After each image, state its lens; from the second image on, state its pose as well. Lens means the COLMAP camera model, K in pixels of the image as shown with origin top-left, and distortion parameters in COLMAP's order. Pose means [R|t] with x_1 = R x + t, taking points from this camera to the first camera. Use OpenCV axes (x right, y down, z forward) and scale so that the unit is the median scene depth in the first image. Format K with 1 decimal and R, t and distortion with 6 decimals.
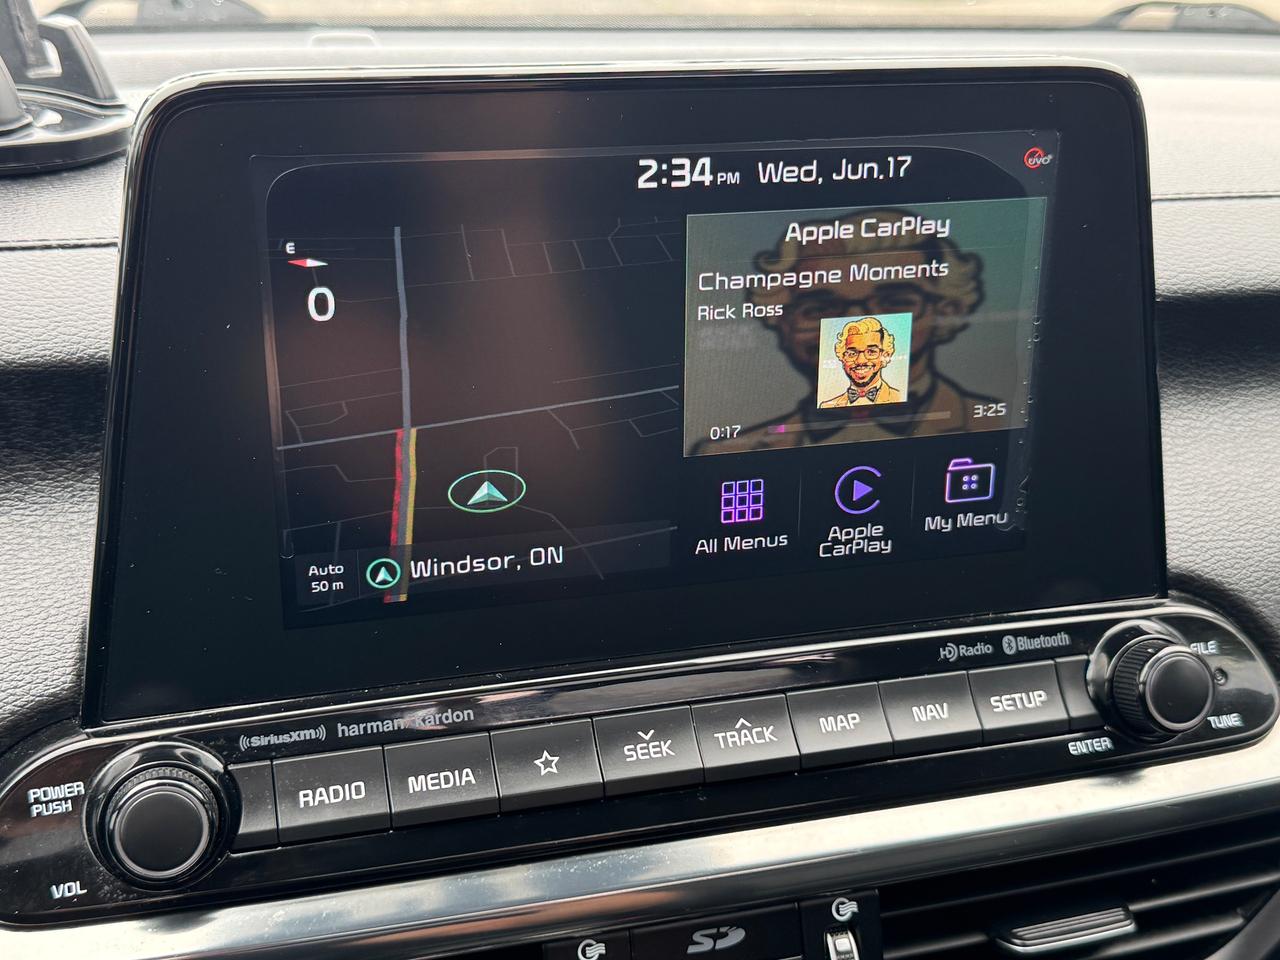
lens RADIAL K [[1579.2, 0, 637.1], [0, 1579.2, 484.8], [0, 0, 1]] dist [0.081934, 0.000000]
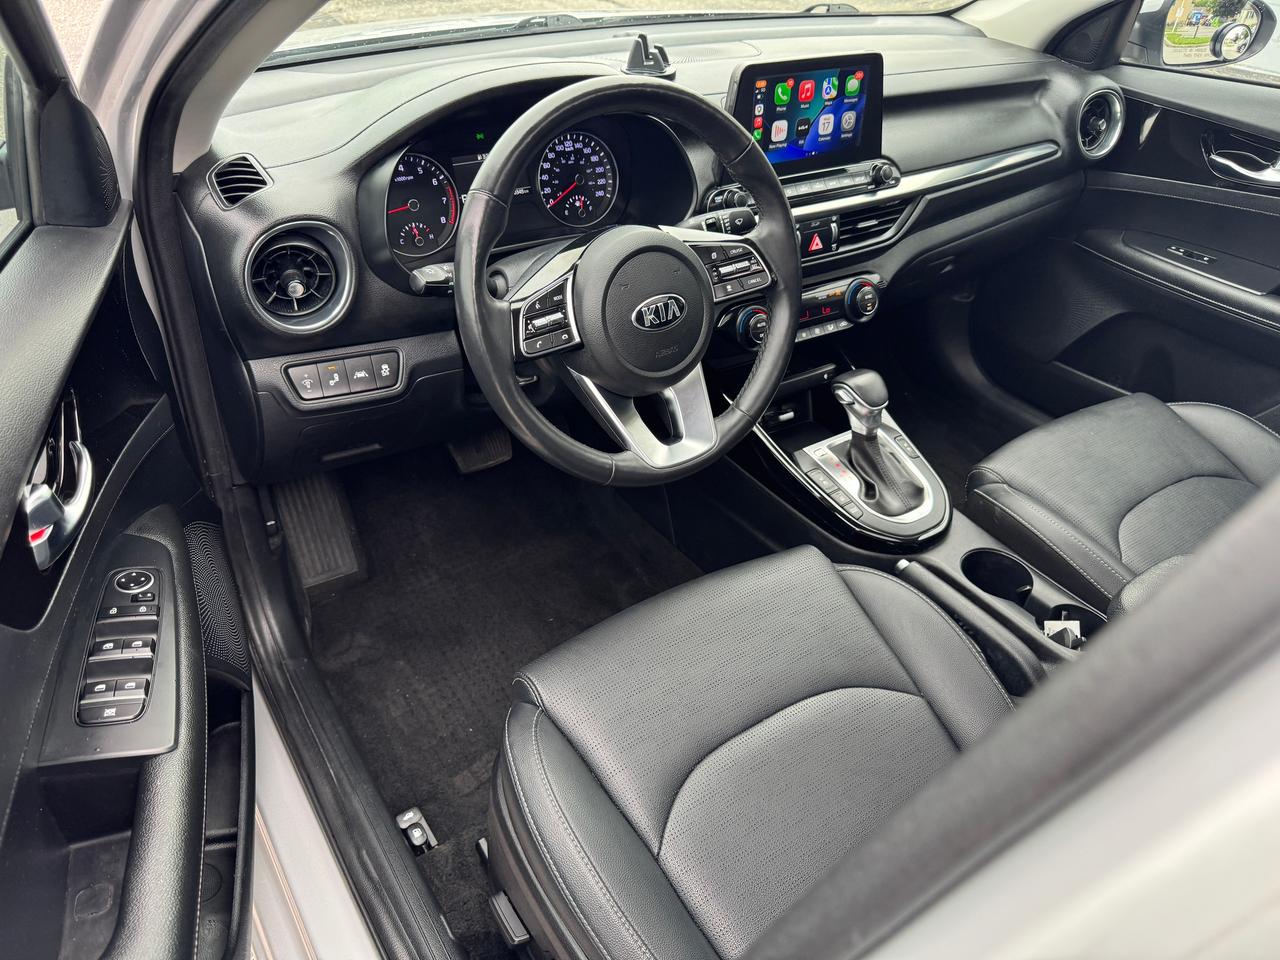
lens RADIAL K [[907.1, 0, 637.0], [0, 907.1, 492.5], [0, 0, 1]] dist [0.004920, -0.010957]
pose [[0.965479, -0.140446, 0.219376, -1.379578], [0.076303, 0.957737, 0.277341, 0.255489], [-0.249056, -0.251028, 0.935391, -2.054473]]
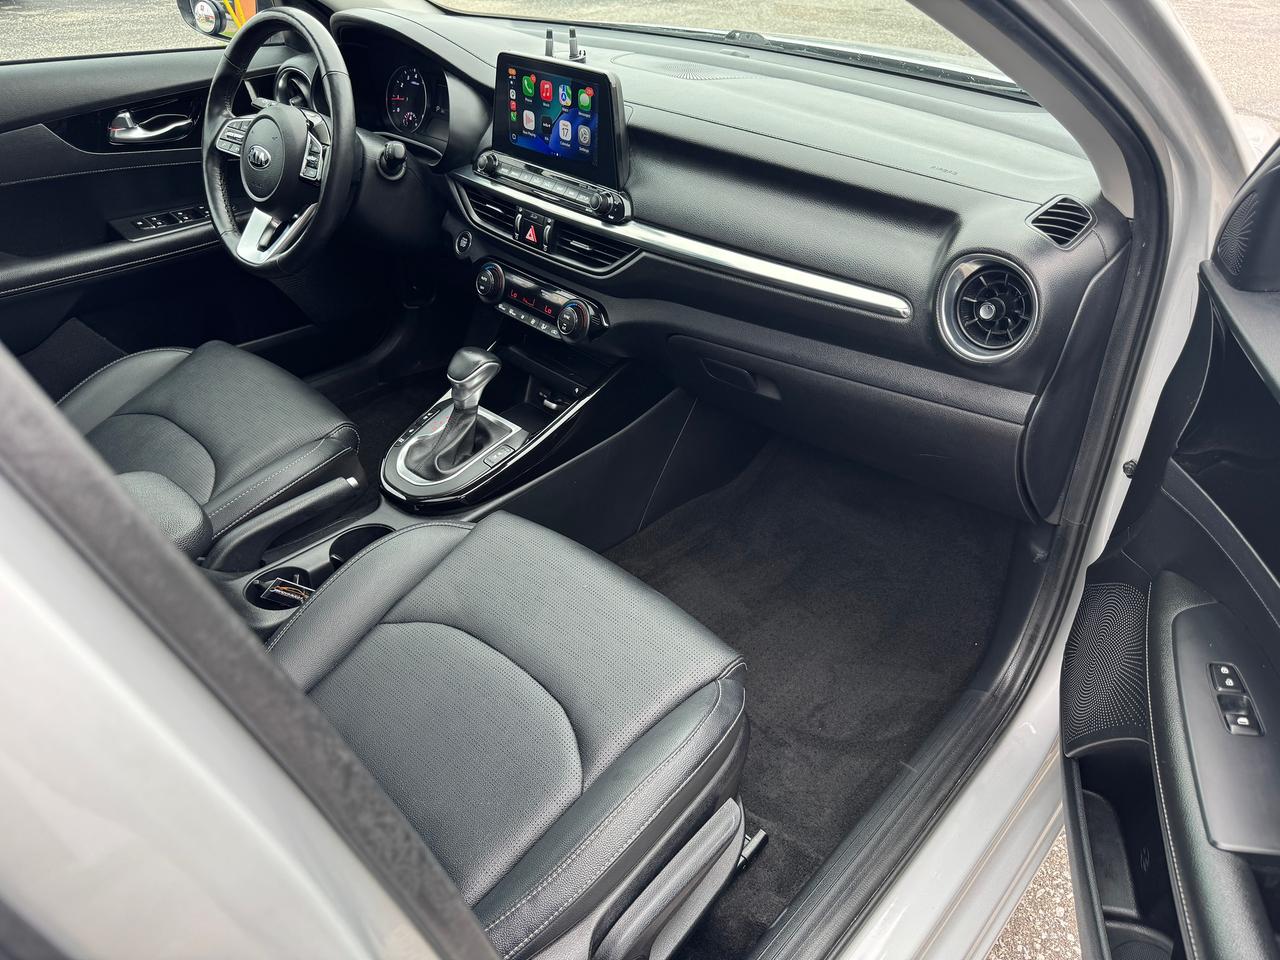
lens RADIAL K [[907.1, 0, 652.7], [0, 907.1, 475.6], [0, 0, 1]] dist [0.004920, -0.010957]
pose [[0.489456, 0.484057, -0.725343, 3.143317], [-0.319109, 0.873518, 0.367609, -0.249384], [0.811543, 0.051535, 0.582015, -0.545519]]
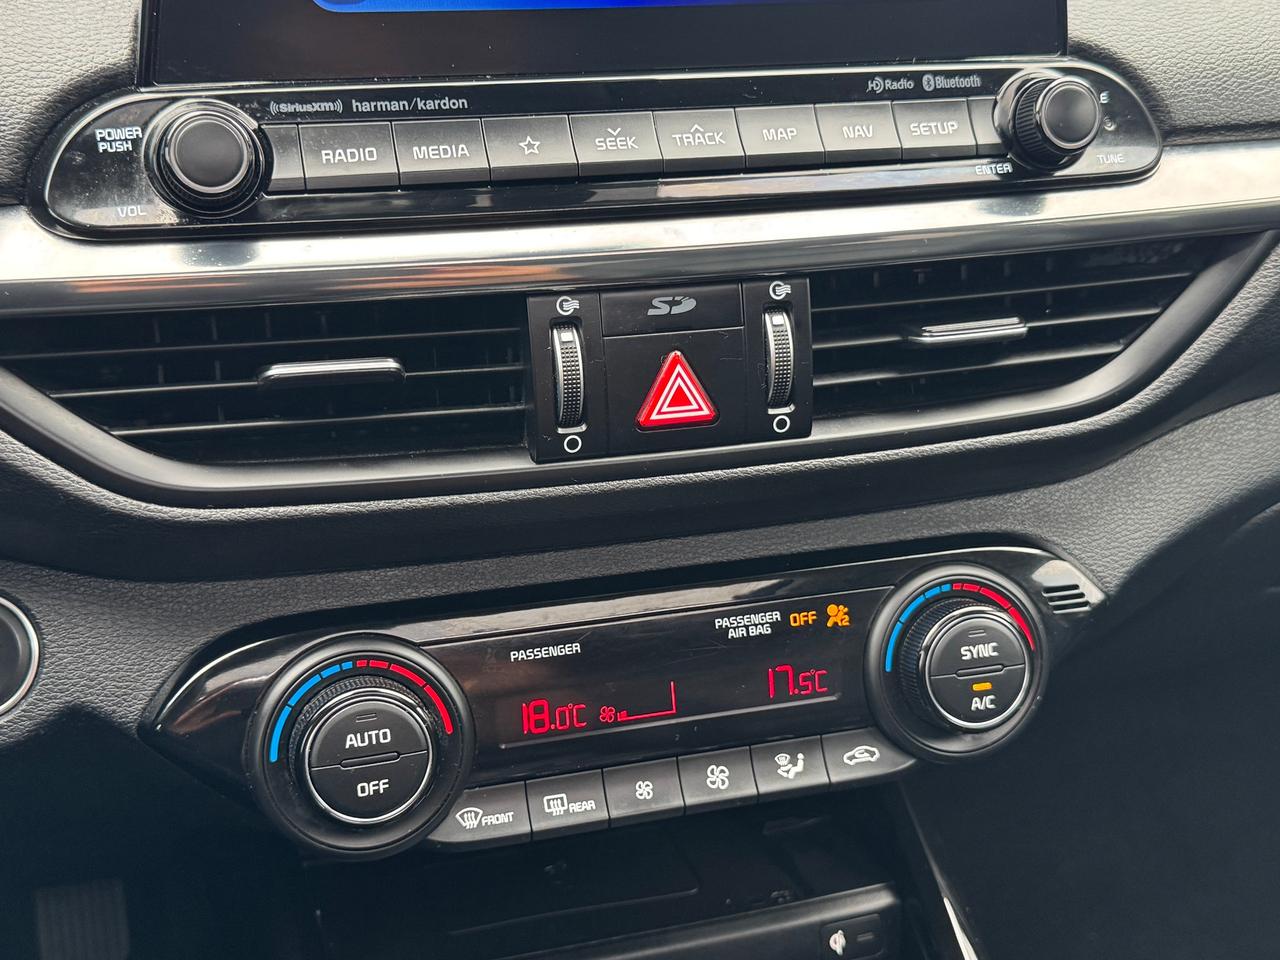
lens RADIAL K [[1577.0, 0, 641.1], [0, 1577.0, 490.3], [0, 0, 1]] dist [0.090040, 0.000000]
pose [[0.999925, 0.007541, 0.009638, 0.016117], [-0.008300, 0.996659, 0.081256, 0.325342], [-0.008993, -0.081329, 0.996647, -0.195097]]
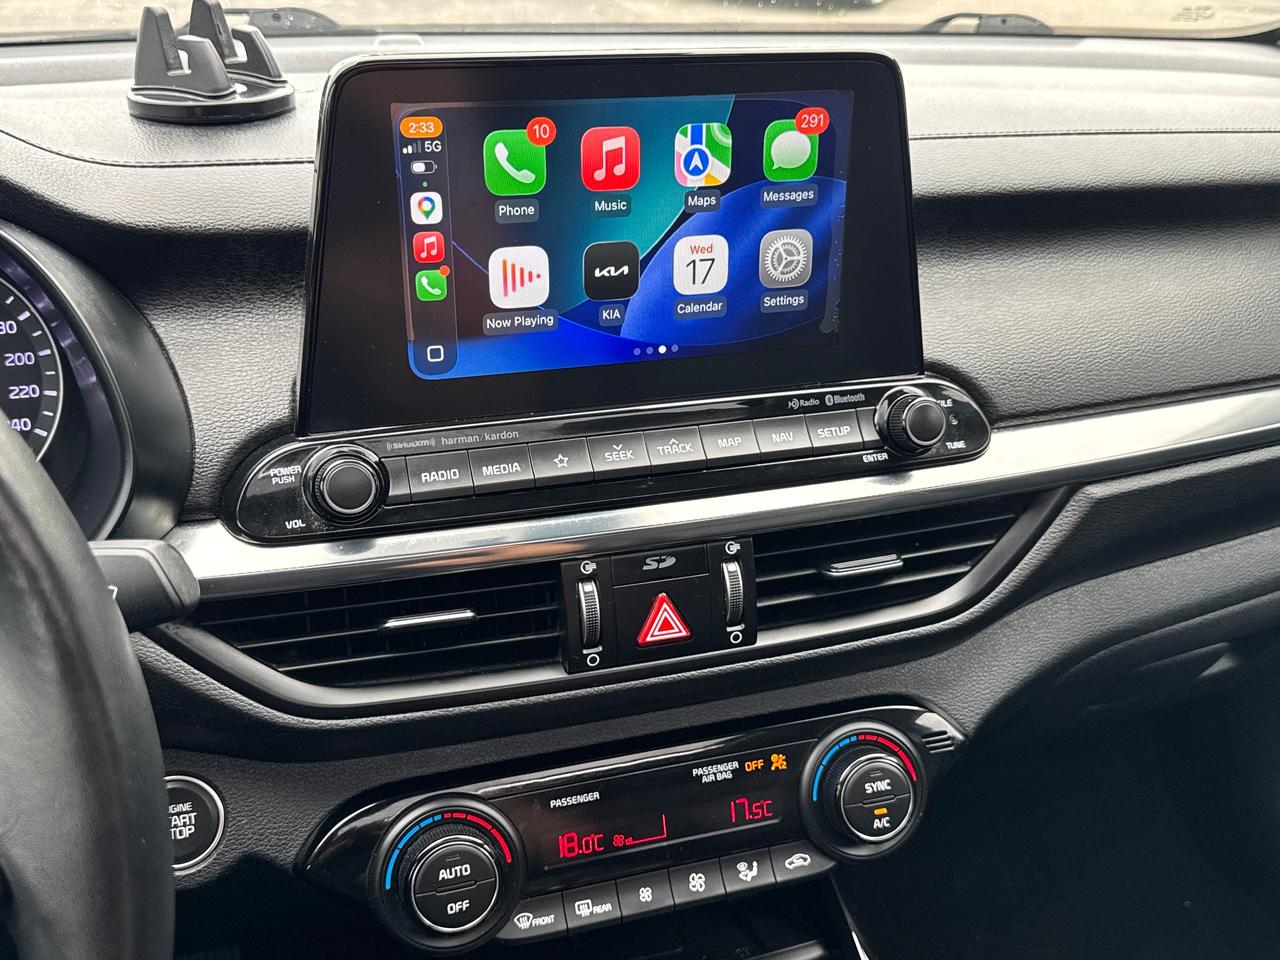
lens RADIAL K [[1305.2, 0, 640.7], [0, 1305.2, 476.9], [0, 0, 1]] dist [0.084947, 0.000000]
pose [[0.999374, -0.013176, 0.032823, -0.016265], [0.011726, 0.998964, 0.043972, 0.127071], [-0.033369, -0.043559, 0.998493, -0.424784]]
